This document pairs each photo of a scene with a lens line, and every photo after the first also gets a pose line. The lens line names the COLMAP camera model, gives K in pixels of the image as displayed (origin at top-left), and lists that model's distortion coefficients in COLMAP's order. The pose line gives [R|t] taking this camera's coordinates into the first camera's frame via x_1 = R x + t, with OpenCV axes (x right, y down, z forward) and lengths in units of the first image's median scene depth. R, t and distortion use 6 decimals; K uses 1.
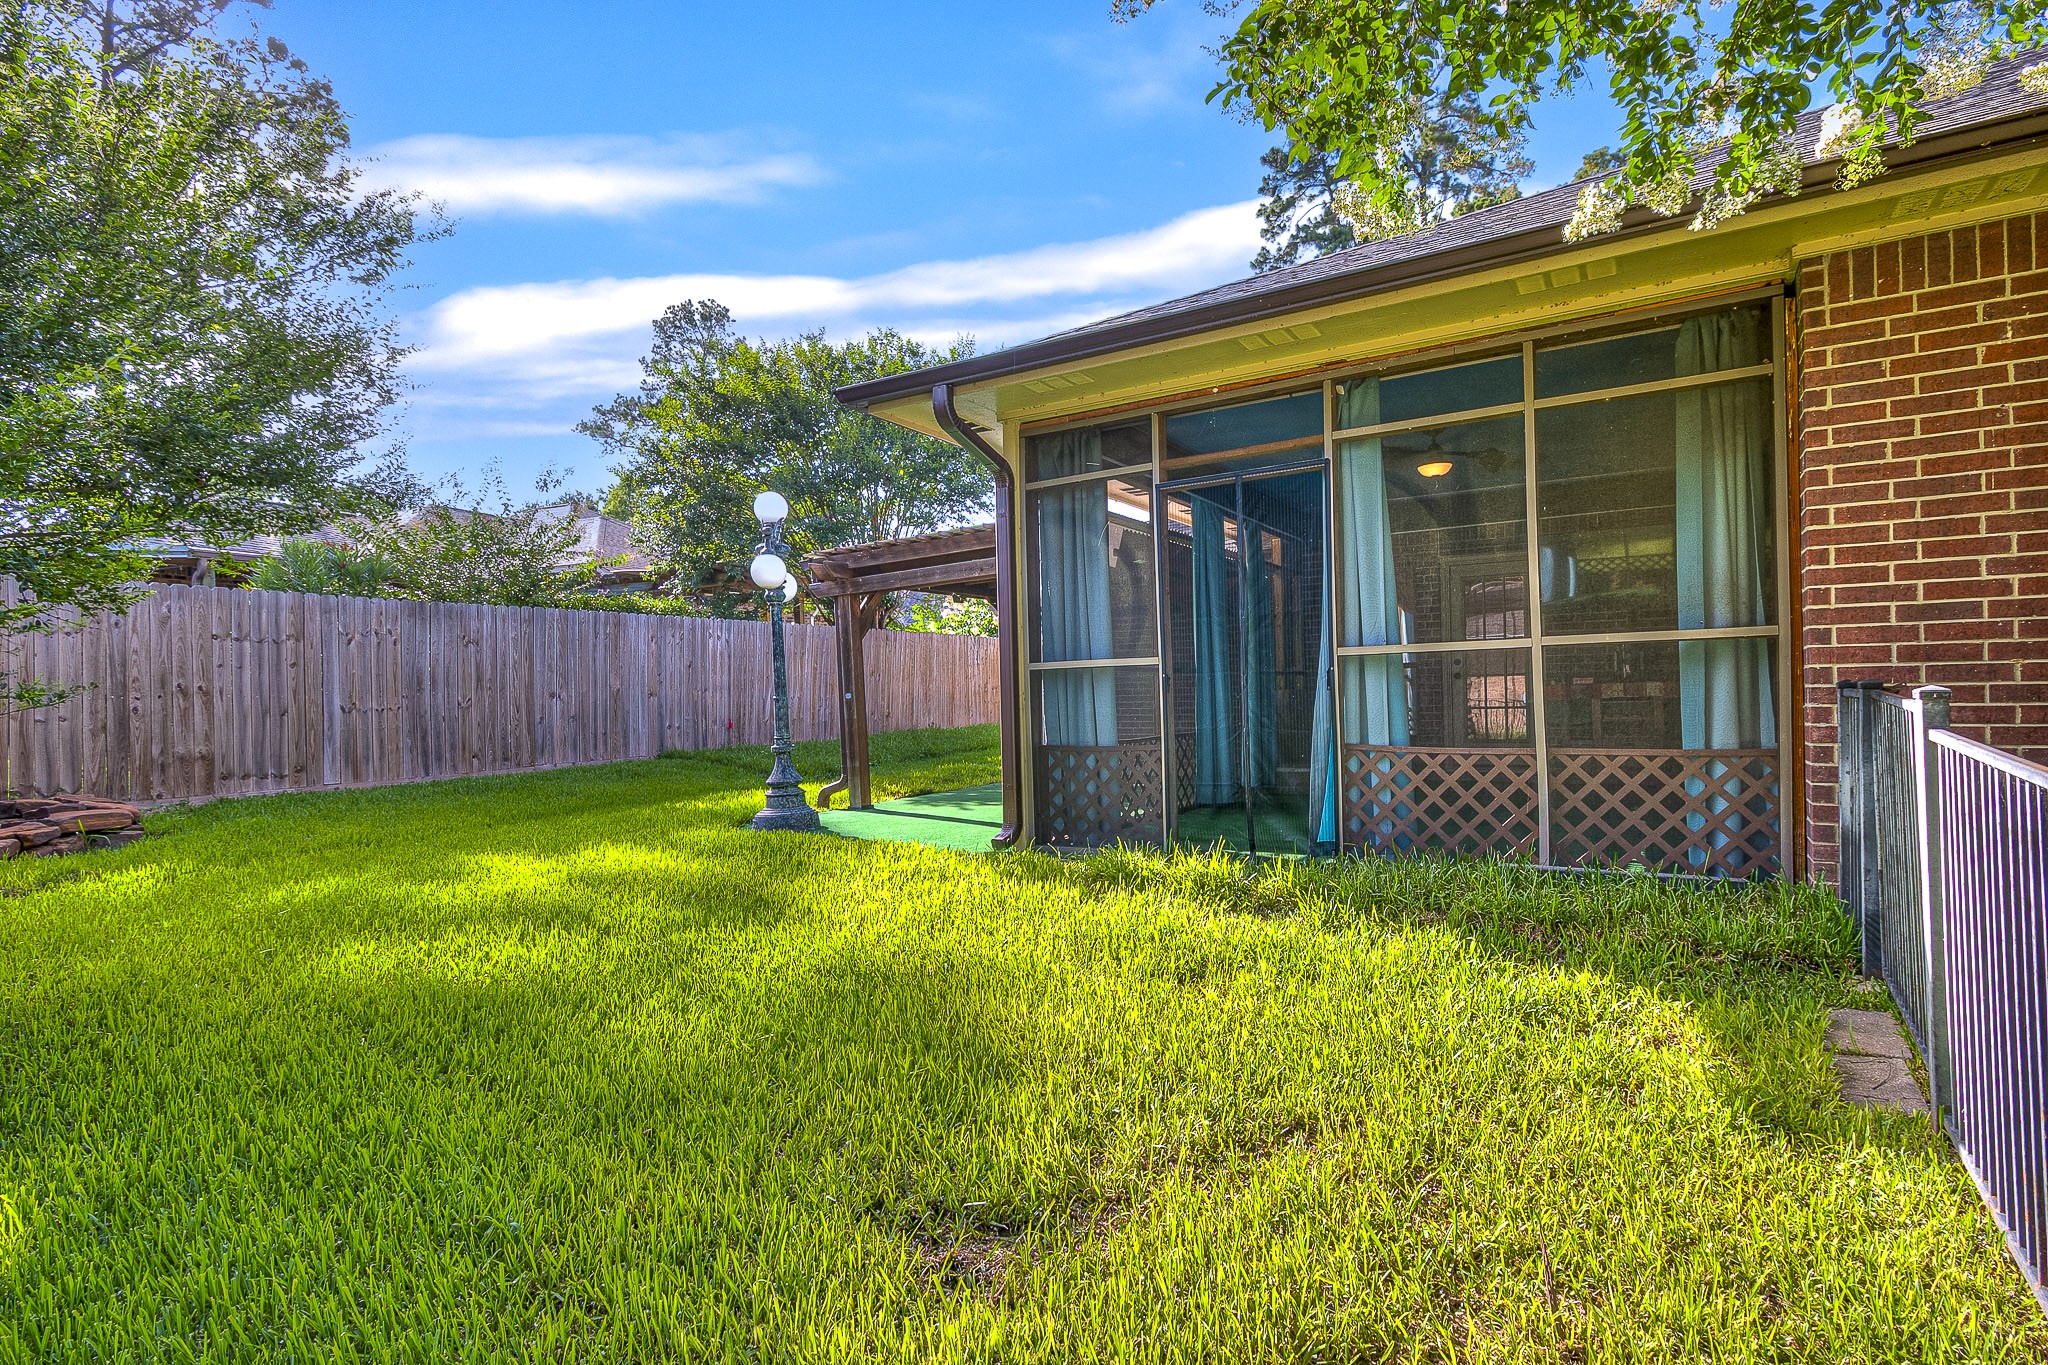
lens RADIAL K [[990.4, 0, 1025.8], [0, 990.4, 679.8], [0, 0, 1]] dist [-0.001051, -0.000058]
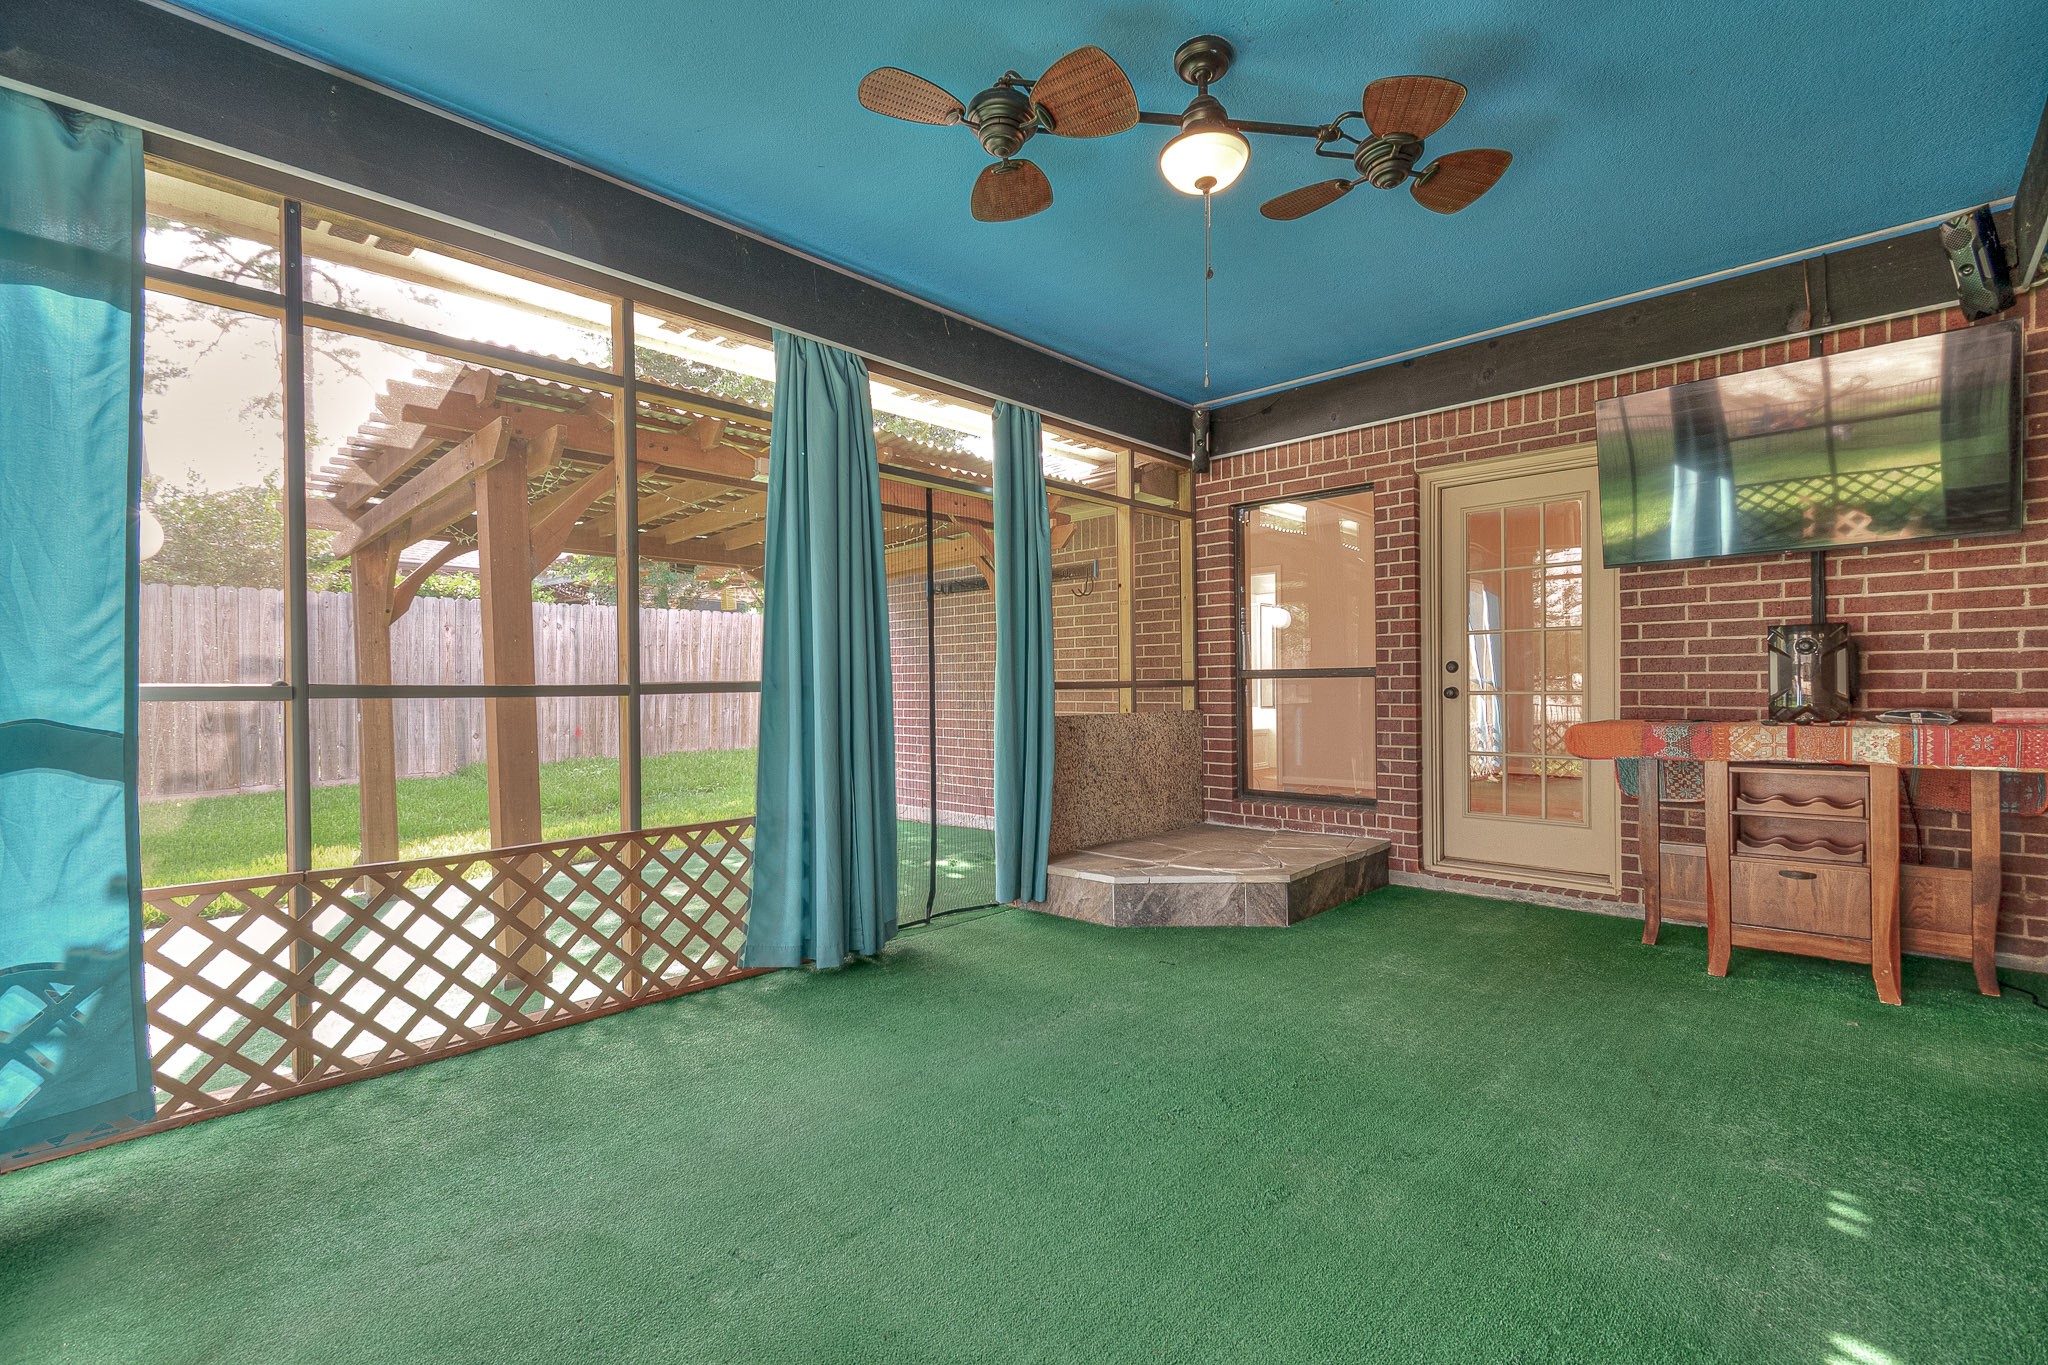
lens RADIAL K [[915.2, 0, 1020.9], [0, 915.2, 686.6], [0, 0, 1]] dist [0.001095, 0.000074]
pose [[0.979427, 0.011662, -0.201464, 0.267987], [-0.007594, 0.999752, 0.020953, -0.014221], [0.201658, -0.018993, 0.979272, 0.409481]]
